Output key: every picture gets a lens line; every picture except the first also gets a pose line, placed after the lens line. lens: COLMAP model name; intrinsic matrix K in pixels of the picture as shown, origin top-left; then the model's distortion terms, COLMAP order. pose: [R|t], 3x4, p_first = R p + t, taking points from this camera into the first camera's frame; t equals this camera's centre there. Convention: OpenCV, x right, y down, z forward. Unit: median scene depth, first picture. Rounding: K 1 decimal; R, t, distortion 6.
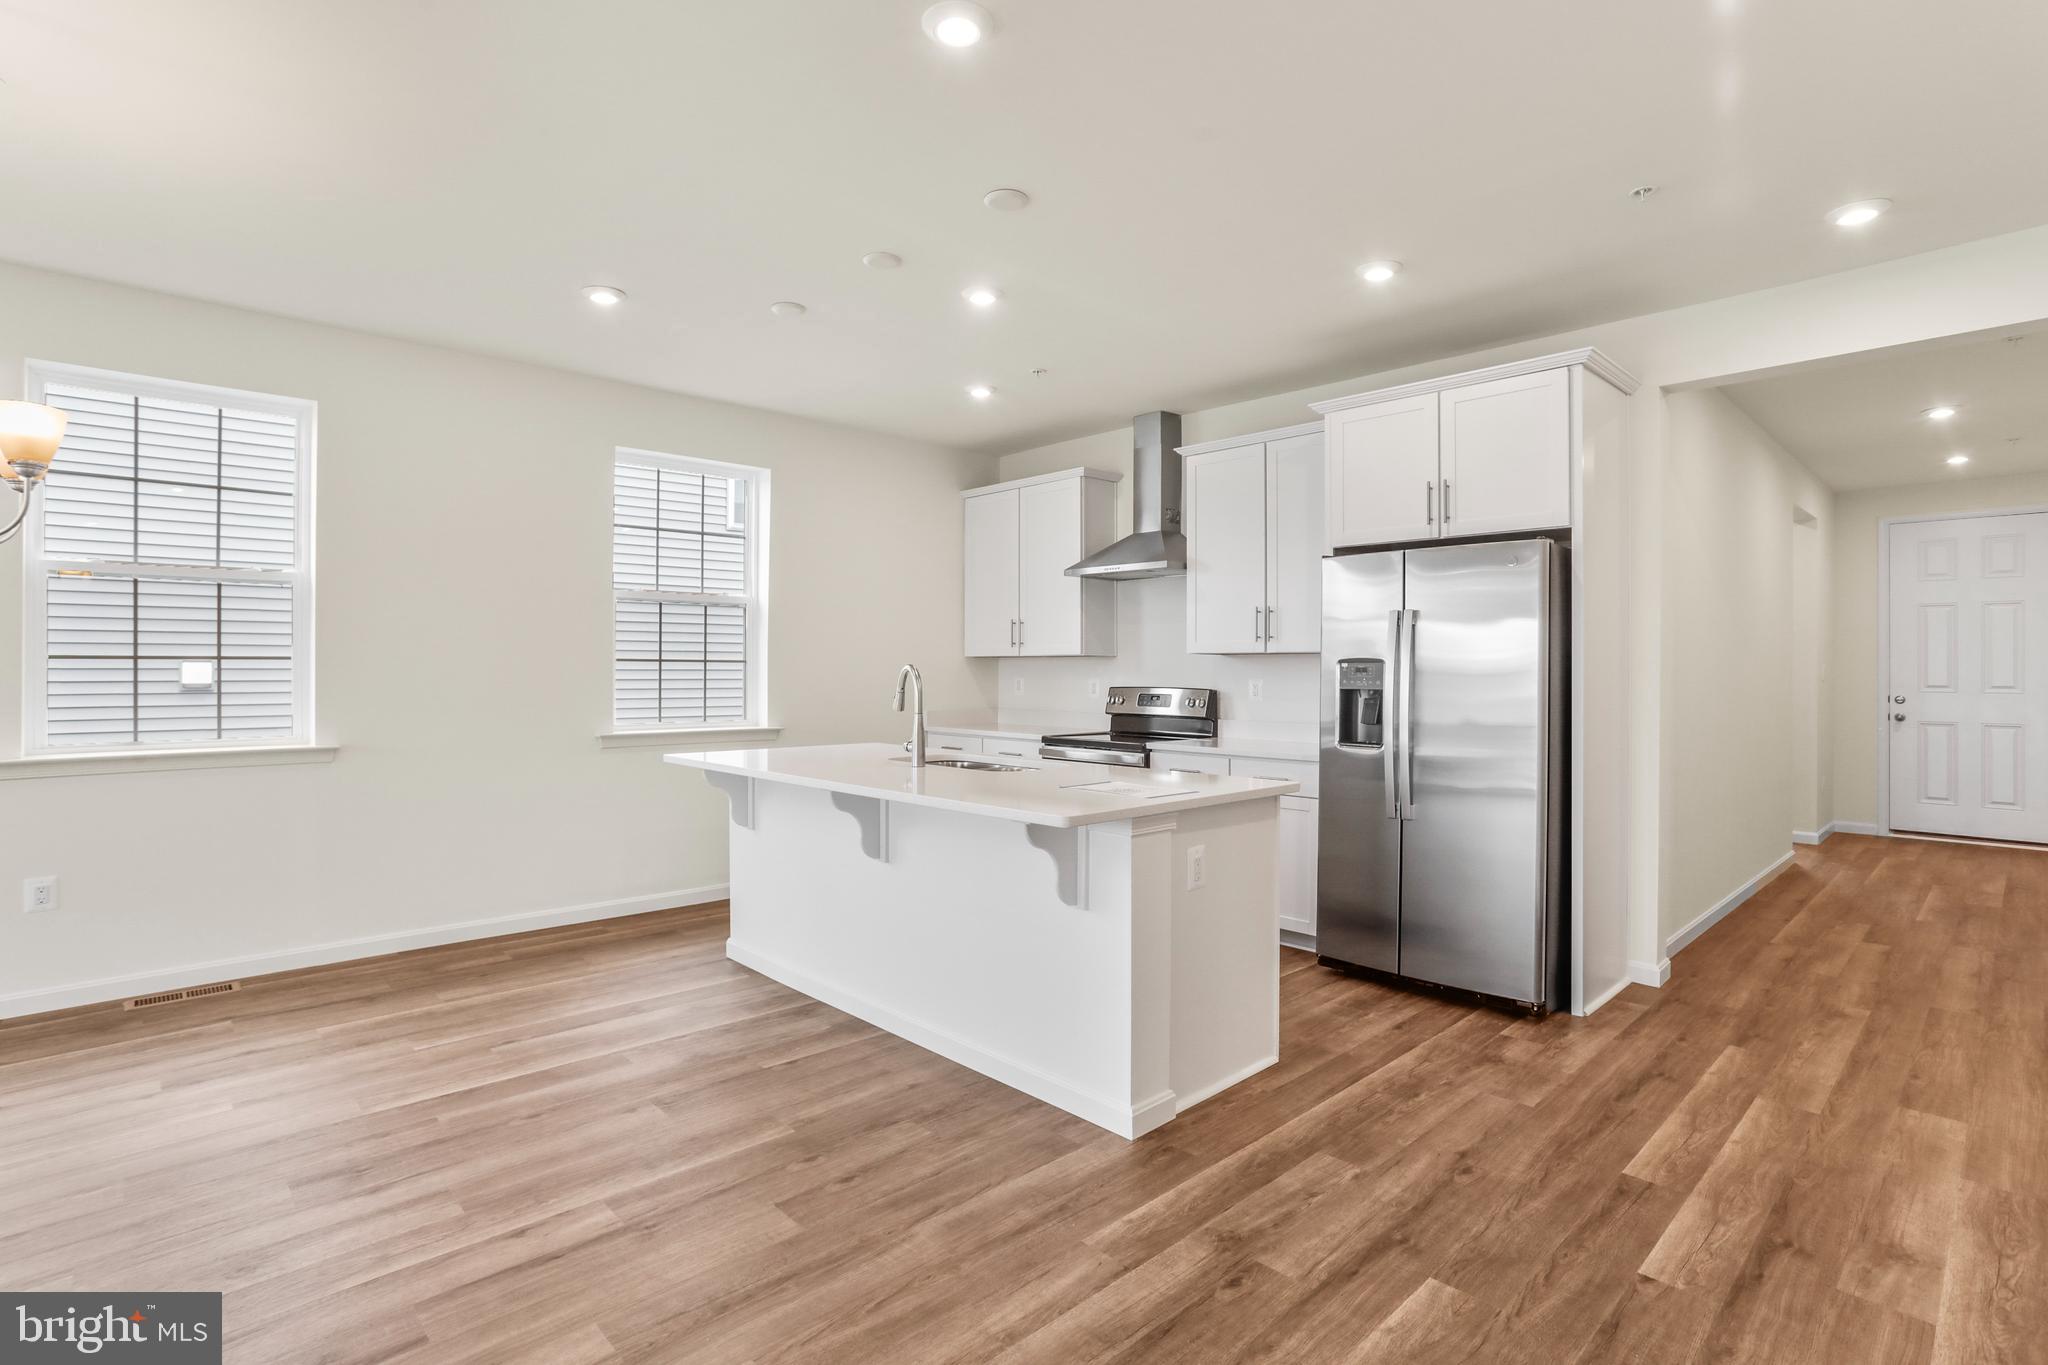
lens RADIAL K [[988.4, 0, 1013.5], [0, 988.4, 668.0], [0, 0, 1]] dist [-0.046690, 0.022341]
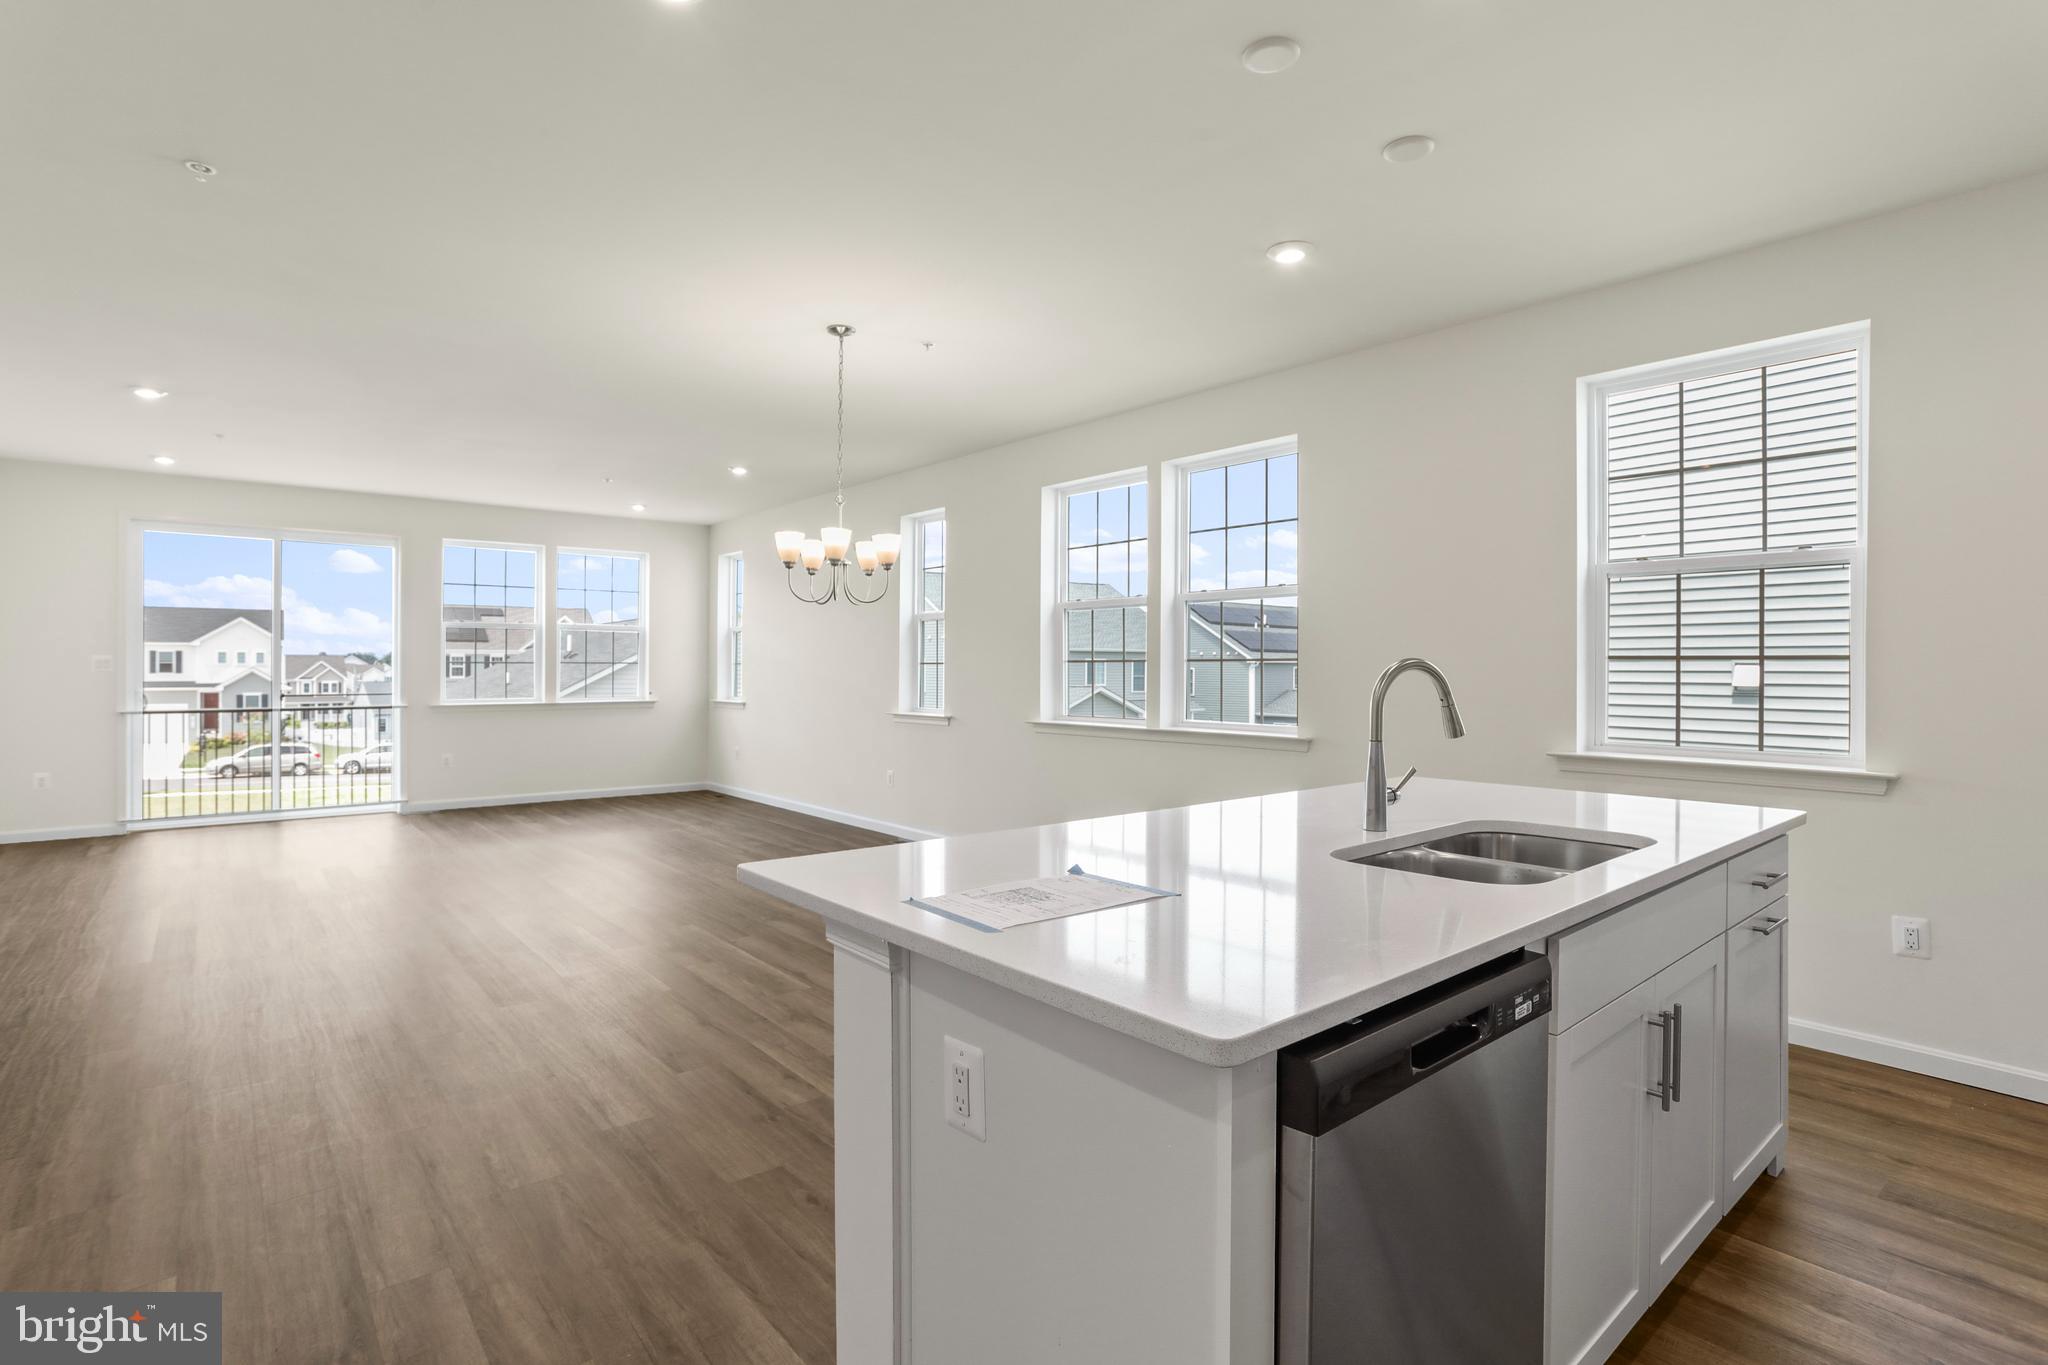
lens RADIAL K [[988.4, 0, 1013.5], [0, 988.4, 668.0], [0, 0, 1]] dist [-0.046690, 0.022341]
pose [[-0.054494, -0.003182, -0.998509, 0.710506], [-0.001512, 0.999994, -0.003105, 0.006551], [0.998513, 0.001340, -0.054498, 1.148284]]
